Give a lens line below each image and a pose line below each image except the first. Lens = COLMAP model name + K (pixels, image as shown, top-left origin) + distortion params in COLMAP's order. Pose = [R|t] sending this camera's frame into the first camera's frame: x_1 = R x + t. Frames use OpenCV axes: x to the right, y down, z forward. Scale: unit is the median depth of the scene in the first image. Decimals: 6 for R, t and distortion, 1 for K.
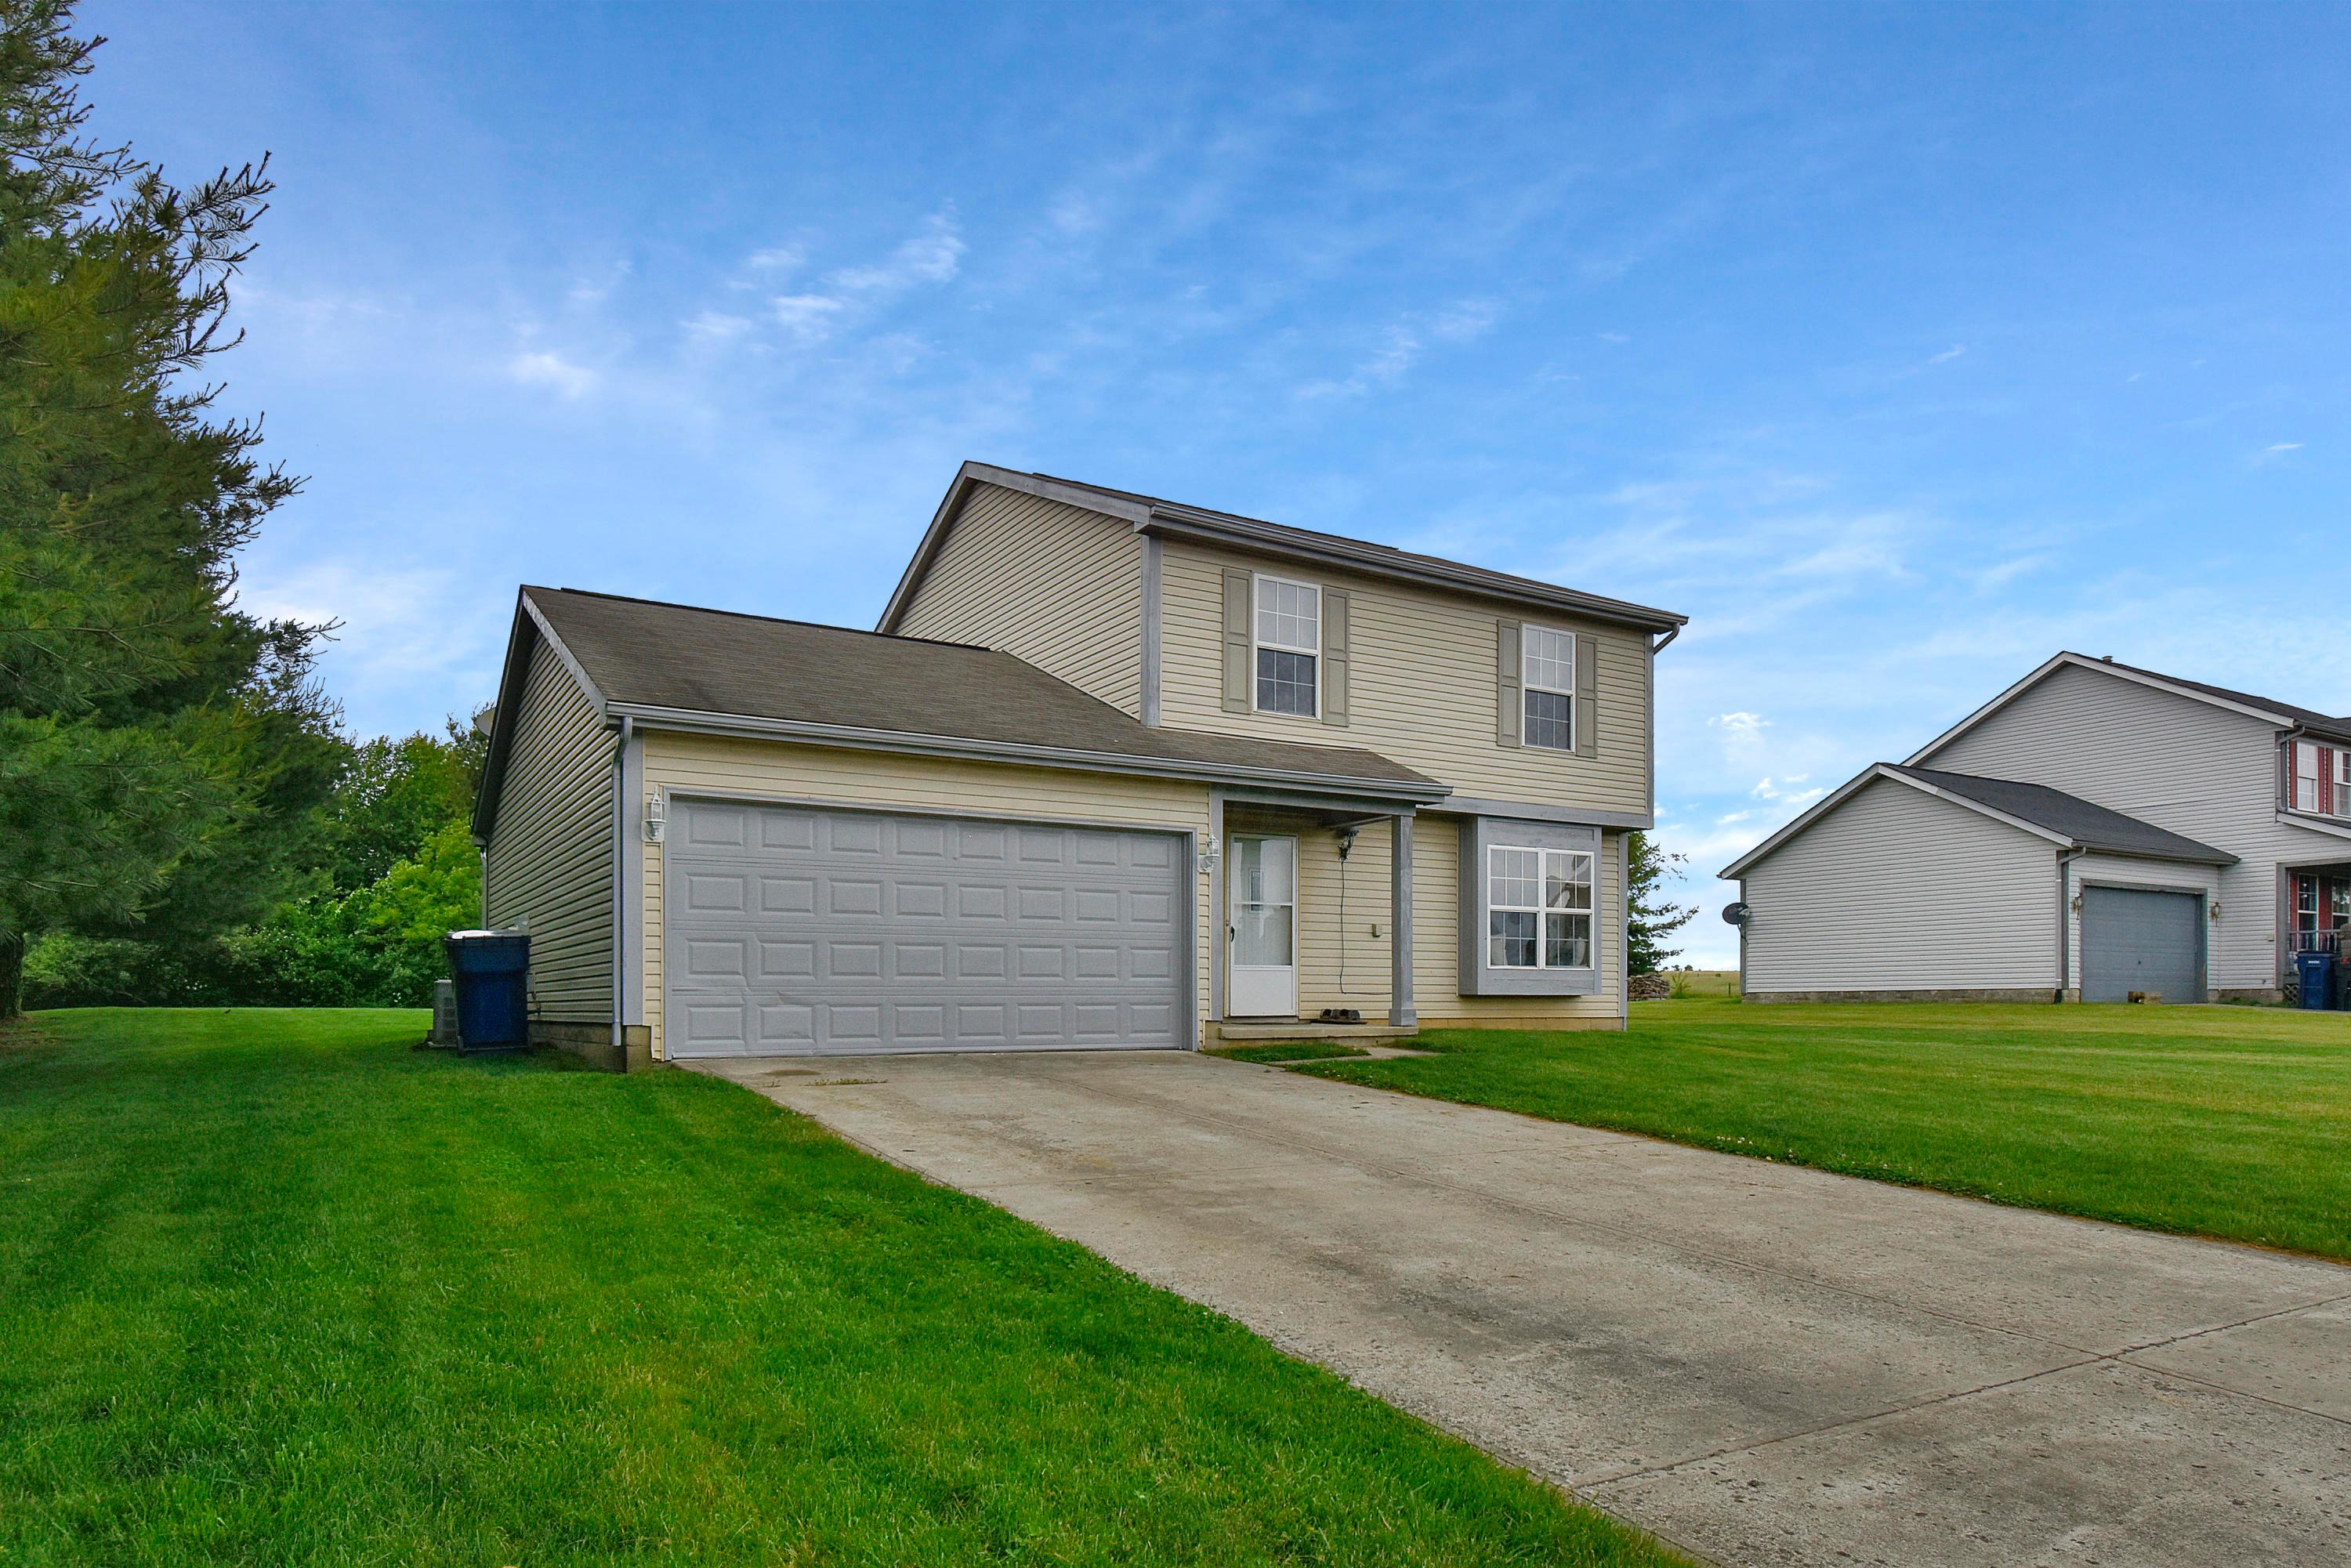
lens RADIAL K [[1434.9, 0, 1175.5], [0, 1434.9, 784.0], [0, 0, 1]] dist [-0.001444, -0.001071]
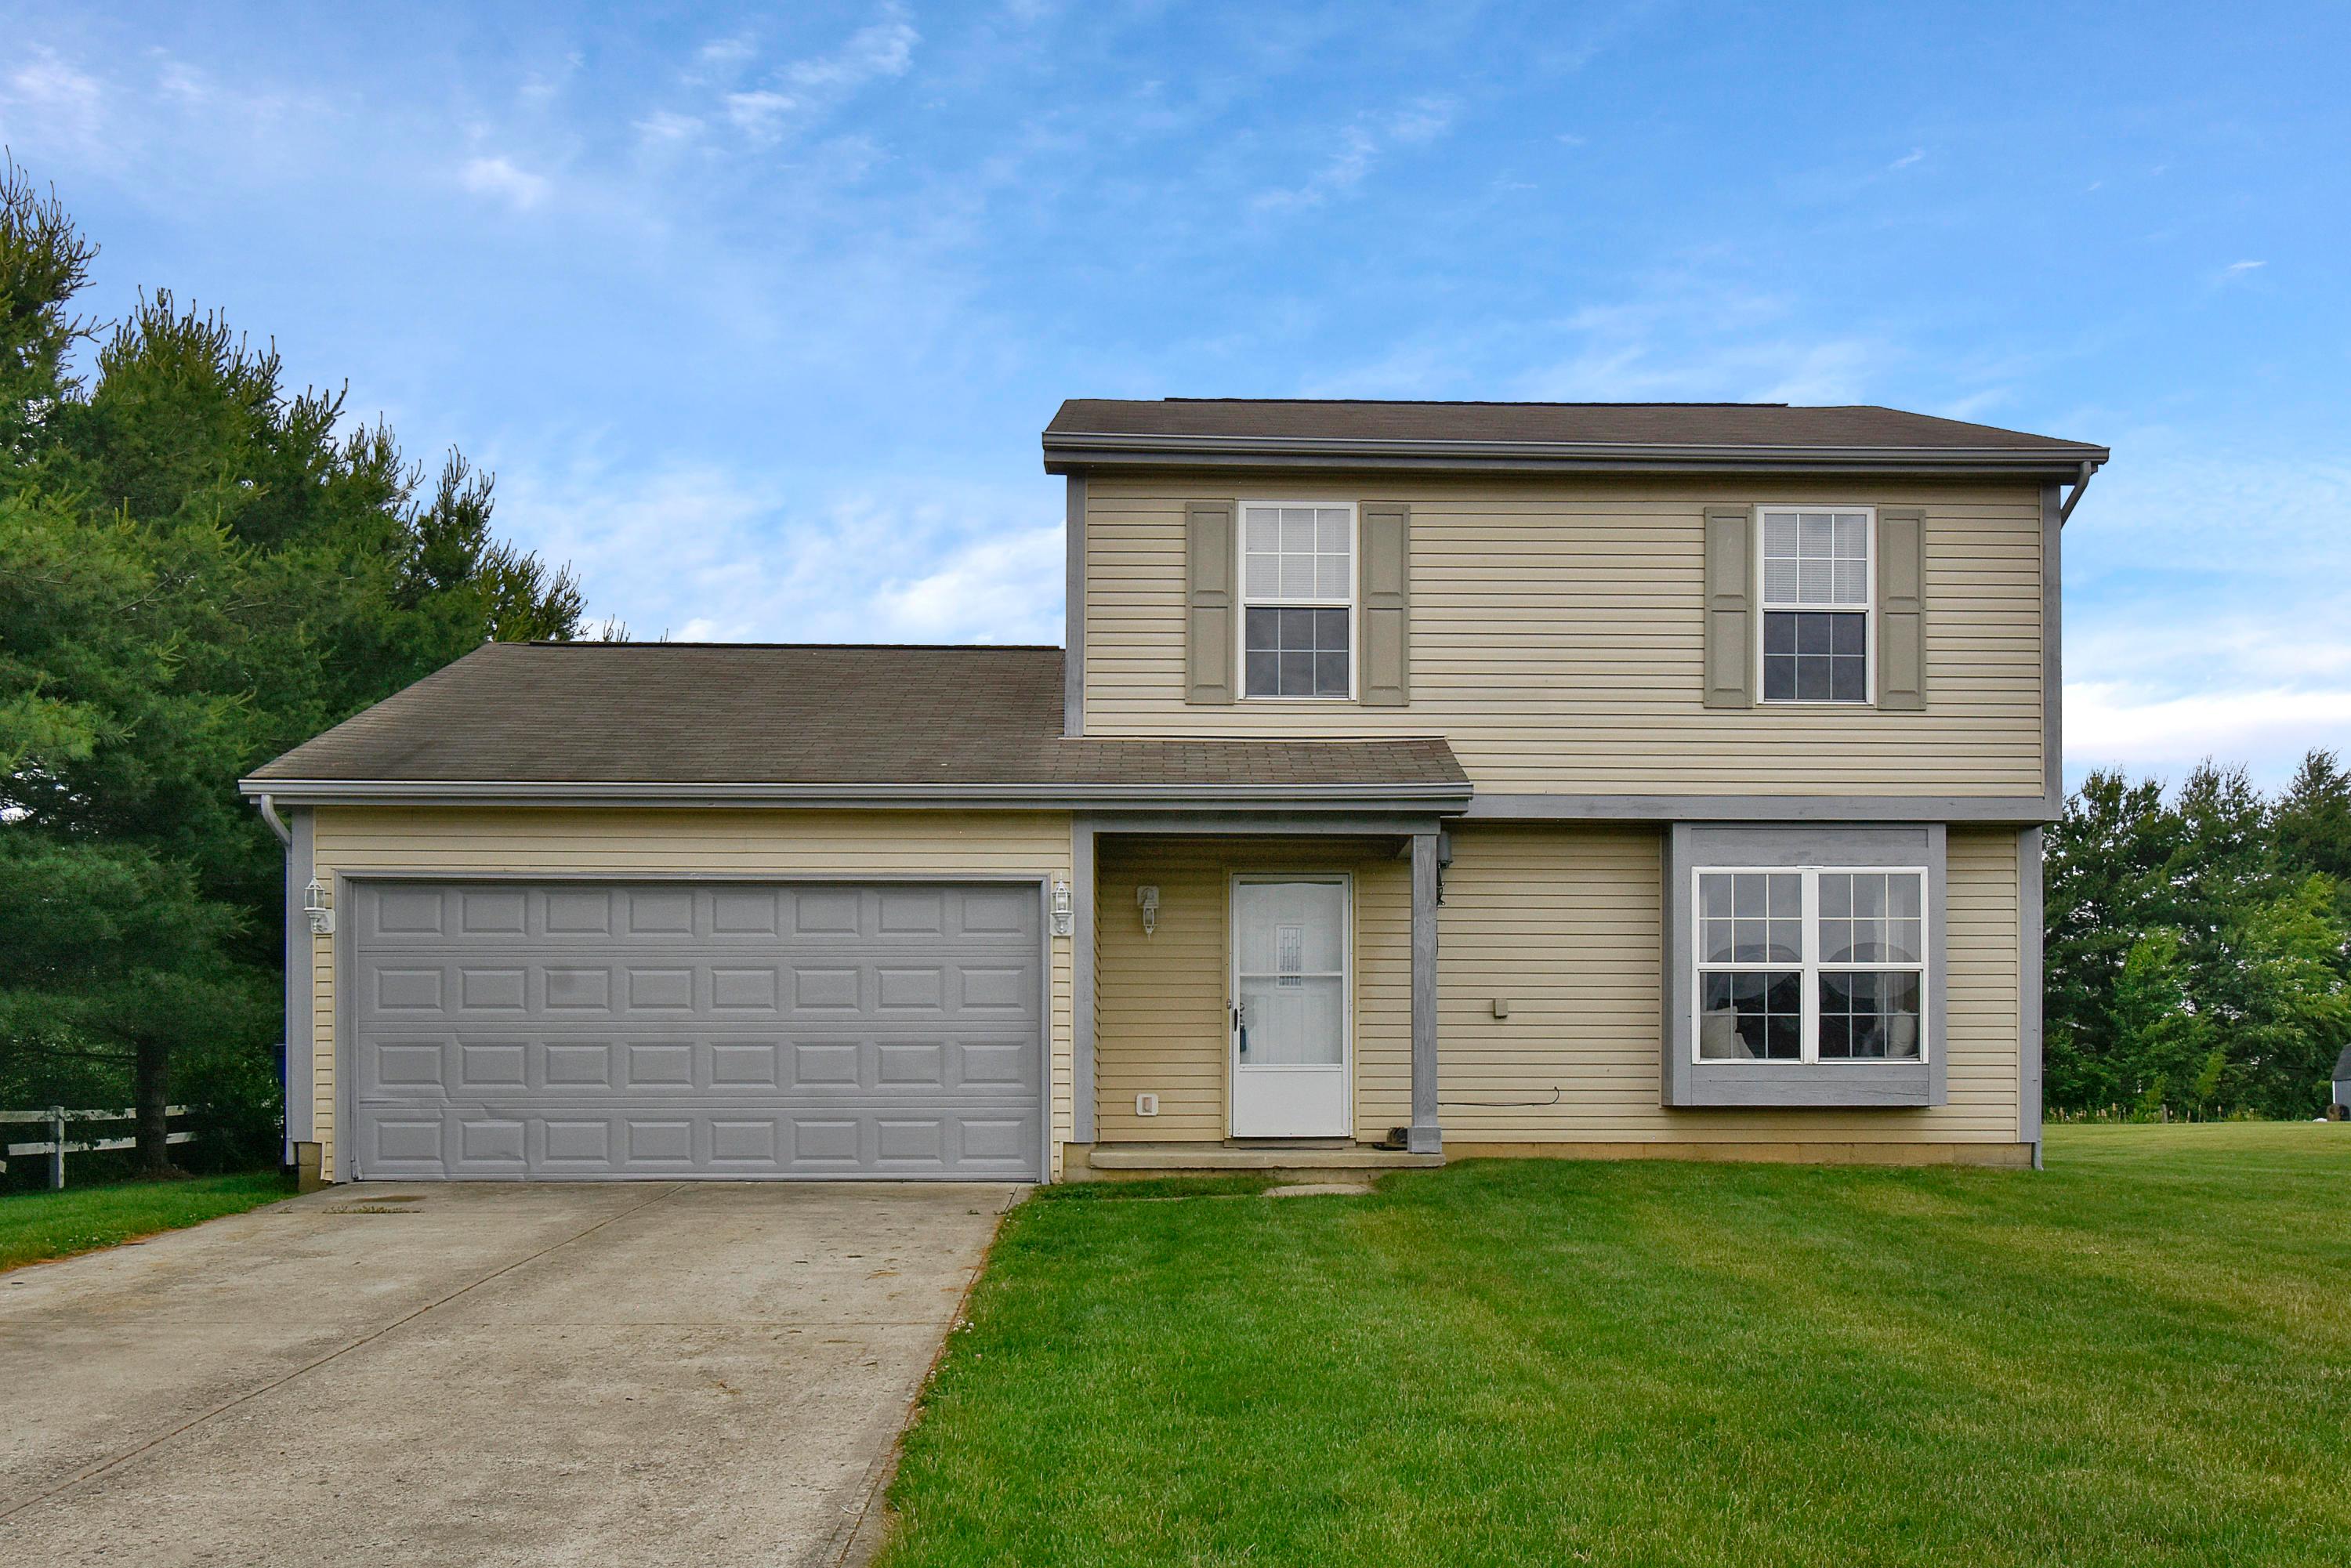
lens RADIAL K [[2004.6, 0, 1175.5], [0, 2004.6, 784.0], [0, 0, 1]] dist [0.000454, 0.003265]
pose [[0.867001, -0.080683, -0.491732, 0.482770], [0.073682, 0.996715, -0.033627, 0.020095], [0.492830, -0.007077, 0.870097, 0.130581]]
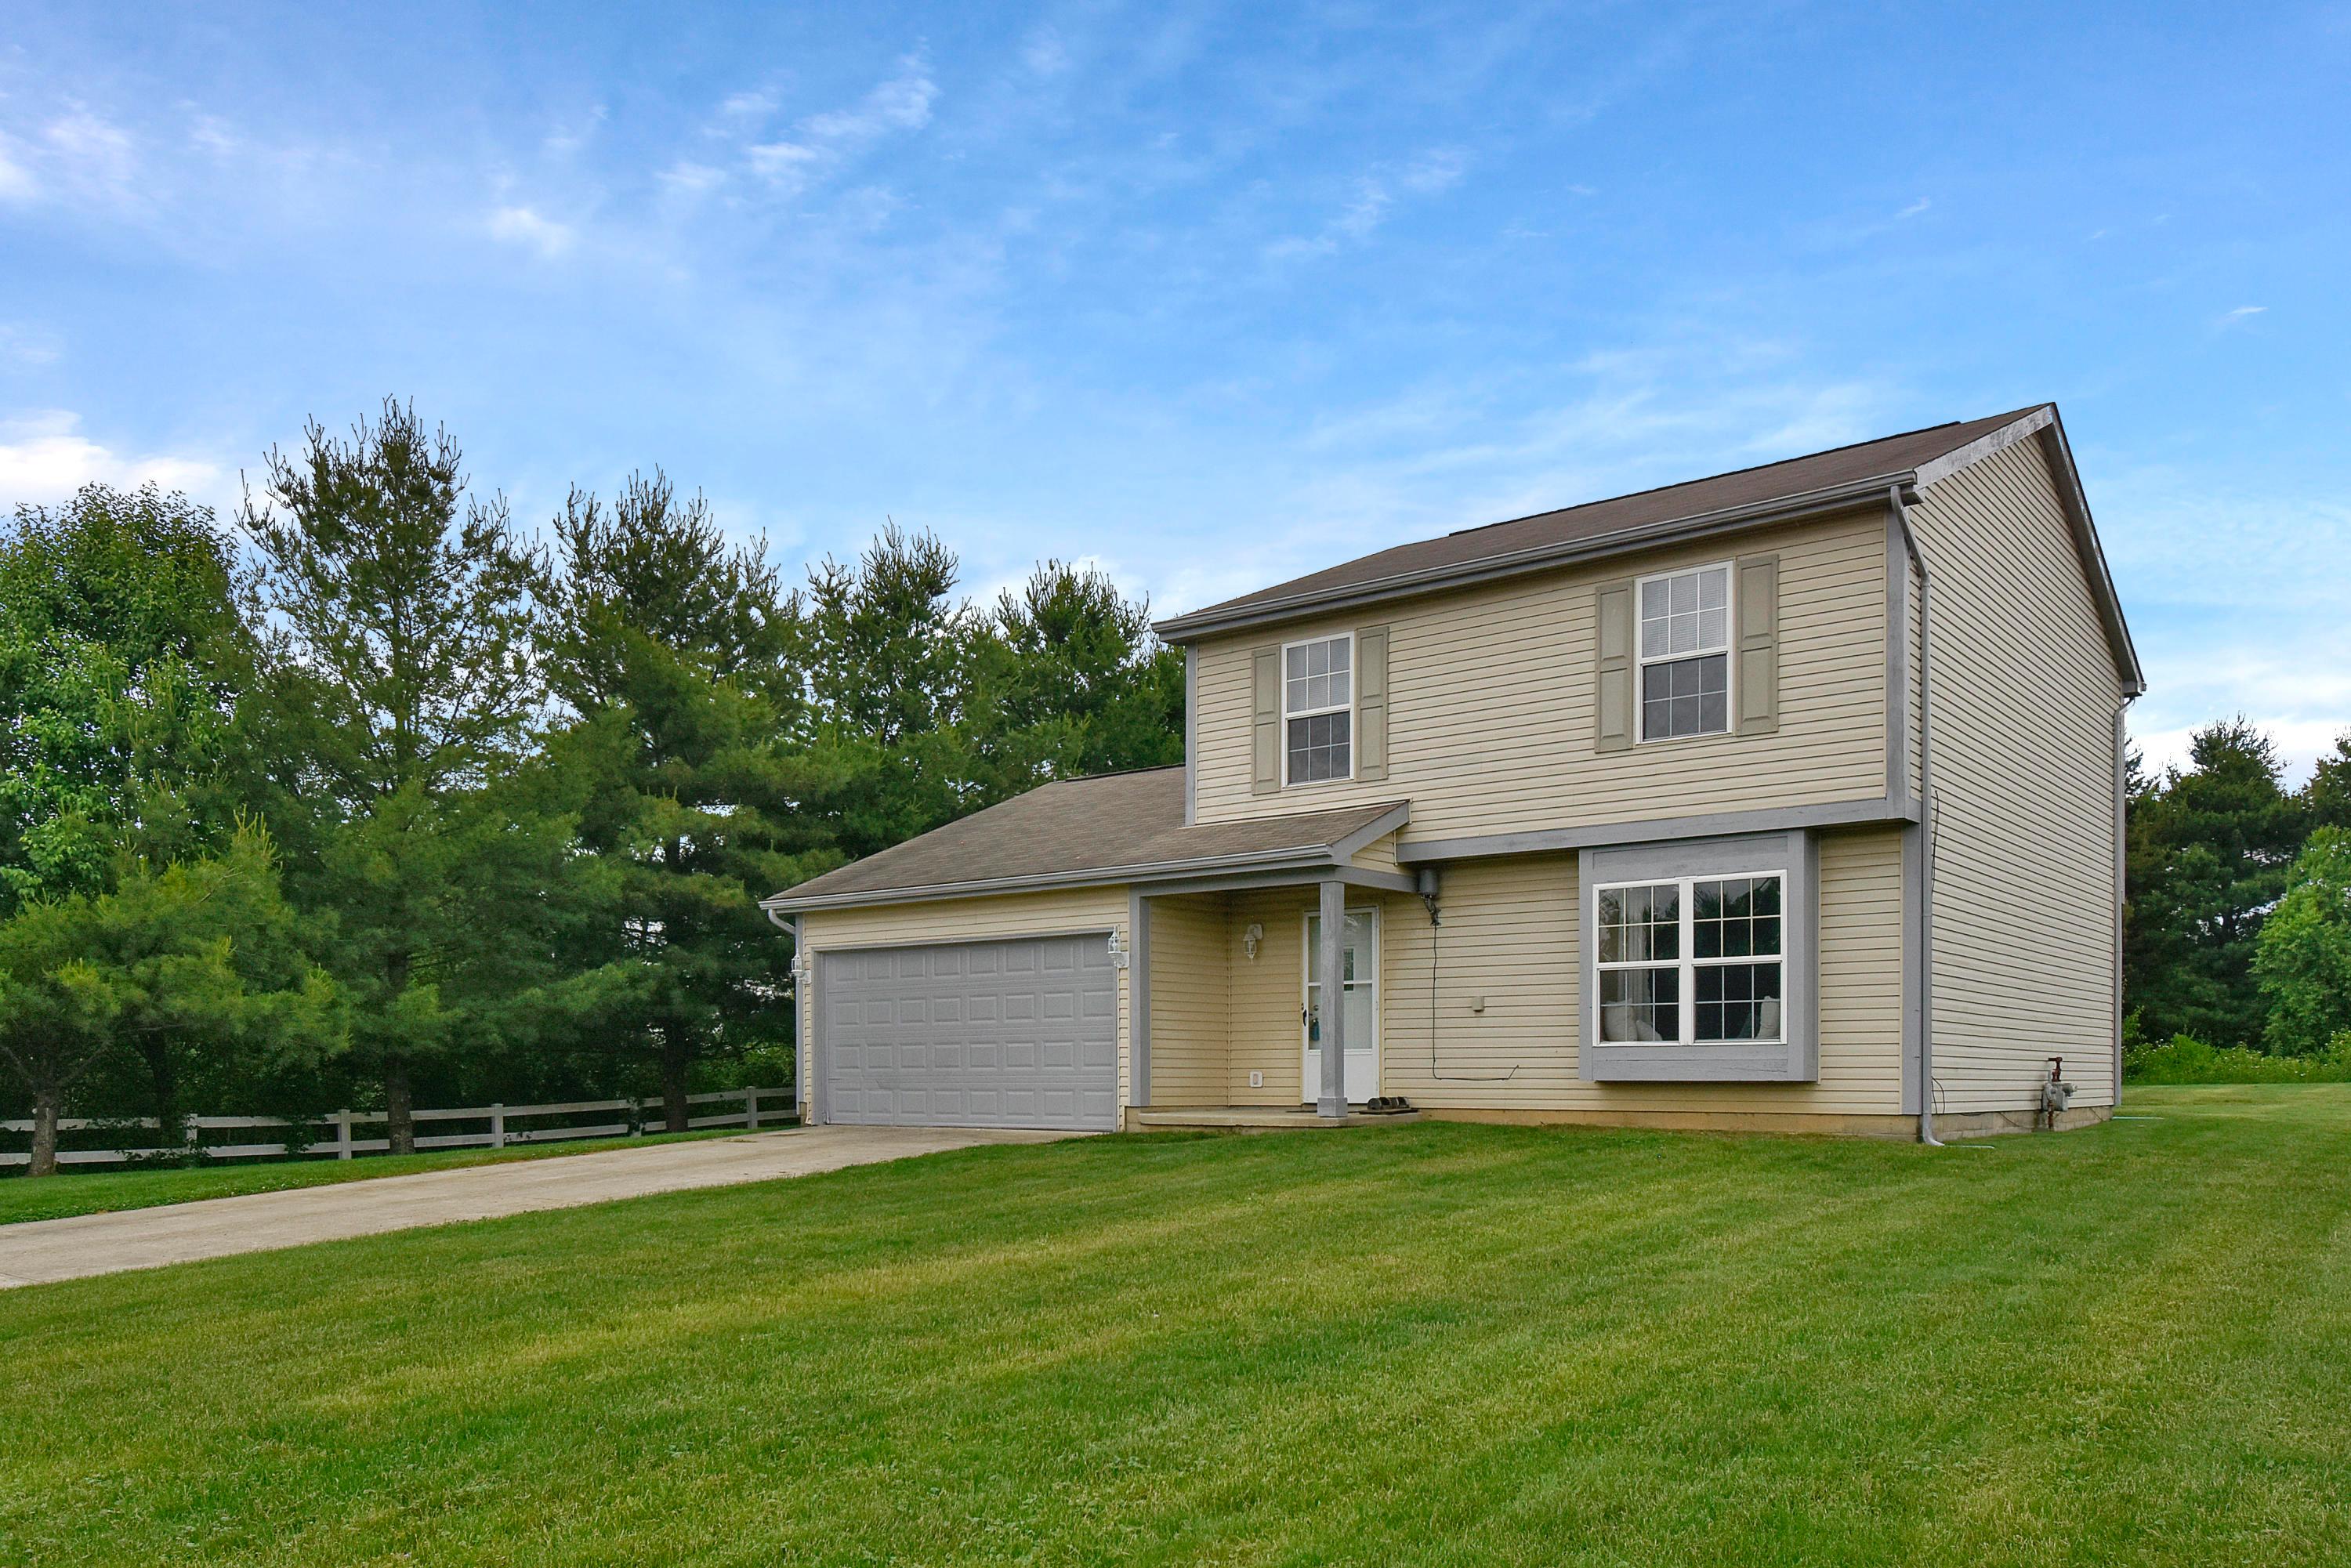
lens RADIAL K [[1696.4, 0, 1175.5], [0, 1696.4, 784.0], [0, 0, 1]] dist [-0.006732, -0.001441]
pose [[0.348549, -0.160372, -0.923469, 1.044572], [0.138560, 0.983244, -0.118455, 0.069645], [0.926992, -0.086668, 0.364930, 0.493038]]
